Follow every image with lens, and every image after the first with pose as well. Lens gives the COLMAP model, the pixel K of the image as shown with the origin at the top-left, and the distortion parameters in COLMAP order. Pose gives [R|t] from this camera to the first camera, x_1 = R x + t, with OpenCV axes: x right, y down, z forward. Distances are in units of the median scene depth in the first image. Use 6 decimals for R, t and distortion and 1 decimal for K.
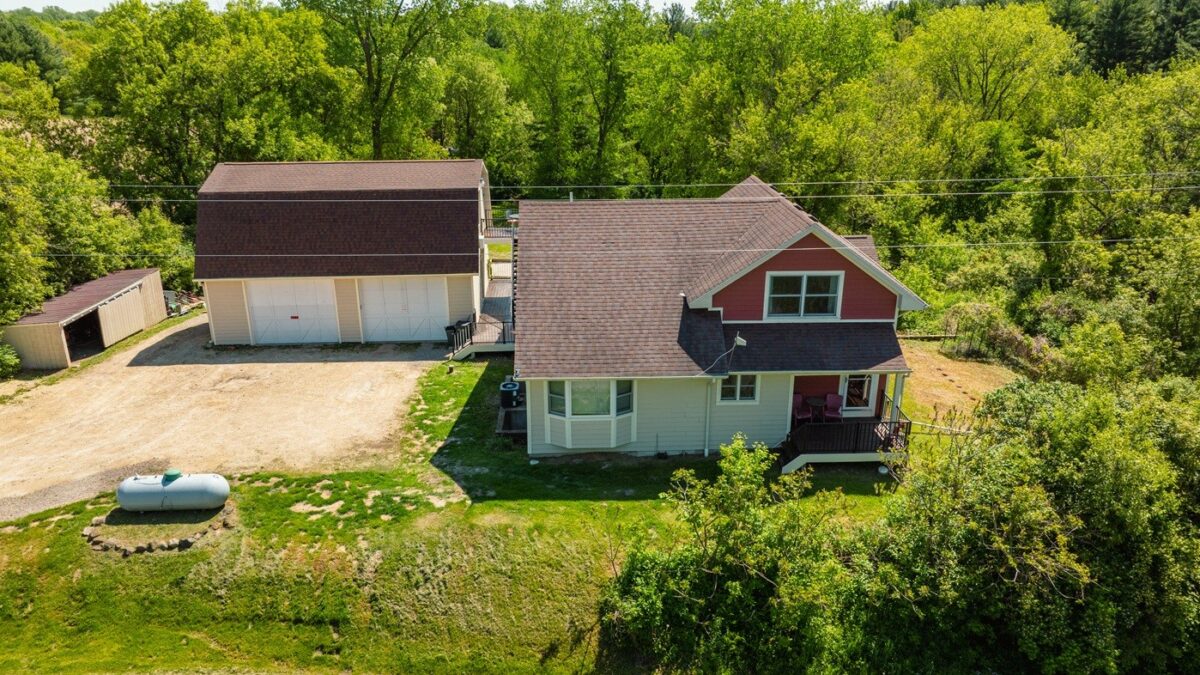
lens RADIAL K [[853.2, 0, 600.0], [0, 853.2, 337.5], [0, 0, 1]] dist [-0.003250, 0.003636]
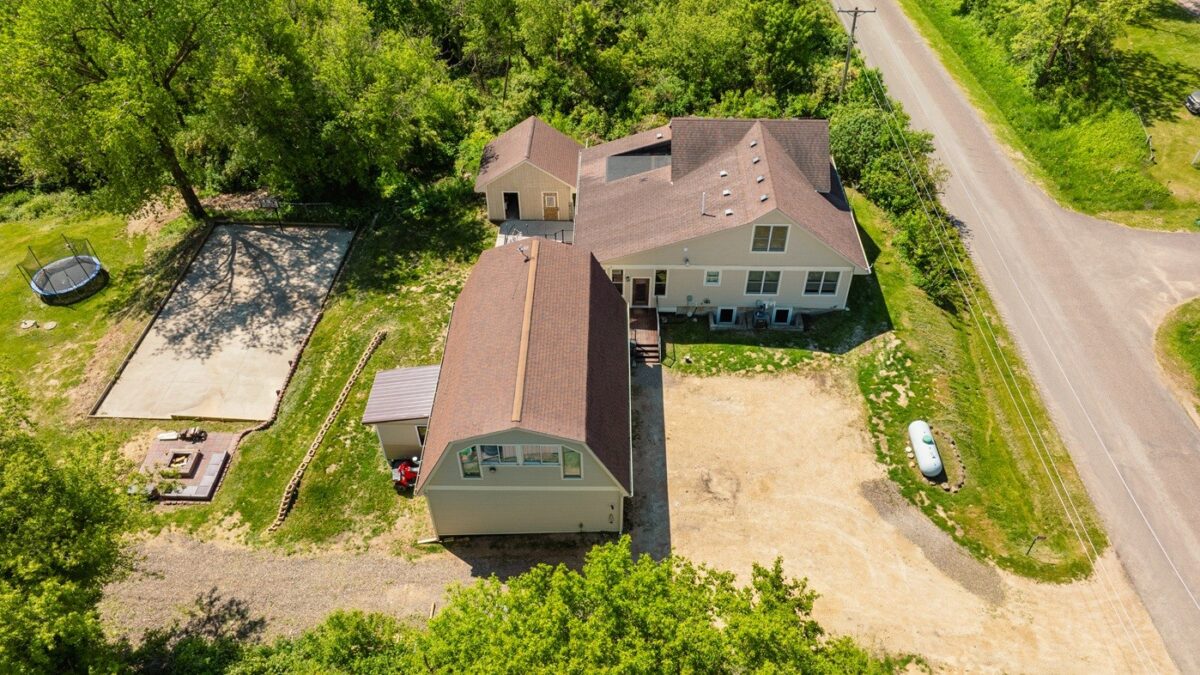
lens RADIAL K [[801.5, 0, 600.0], [0, 801.5, 337.5], [0, 0, 1]] dist [0.002937, 0.003240]
pose [[0.068036, -0.697718, 0.713135, -1.425436], [0.338001, 0.688640, 0.641506, -1.133219], [-0.938683, 0.197395, 0.282681, 1.032906]]
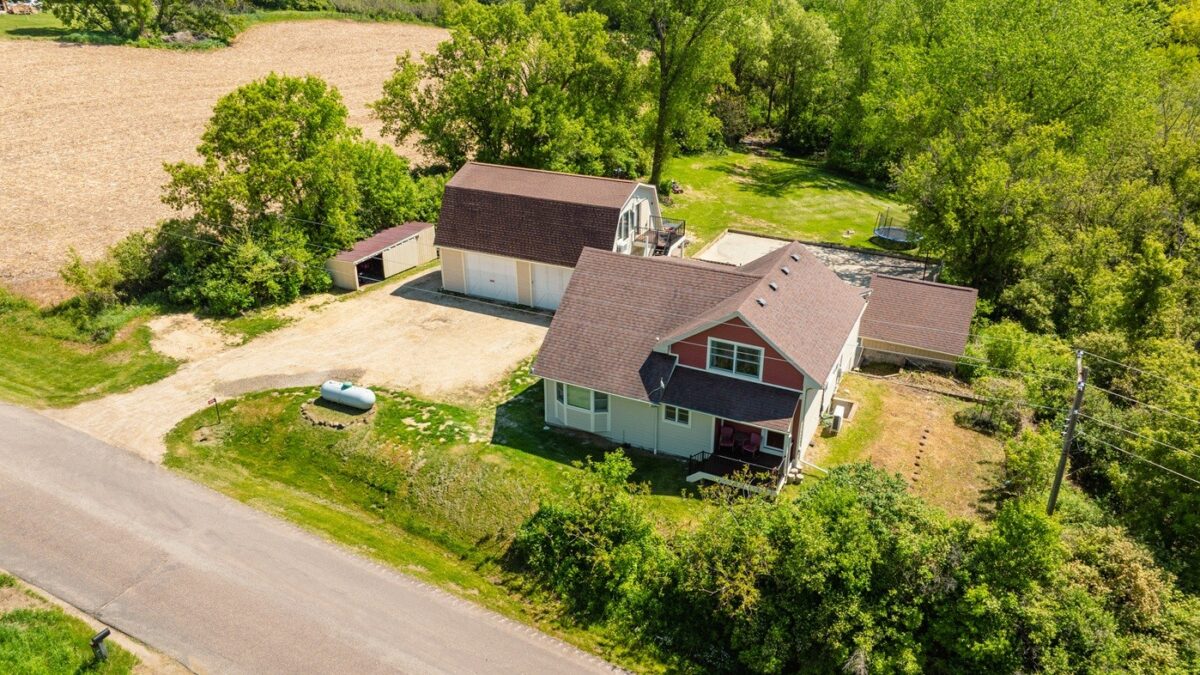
lens RADIAL K [[853.2, 0, 600.0], [0, 853.2, 337.5], [0, 0, 1]] dist [-0.003250, 0.003636]
pose [[0.887221, 0.204401, -0.413593, 0.600701], [-0.155390, 0.976511, 0.149265, -0.250672], [0.434388, -0.068163, 0.898143, -0.302907]]
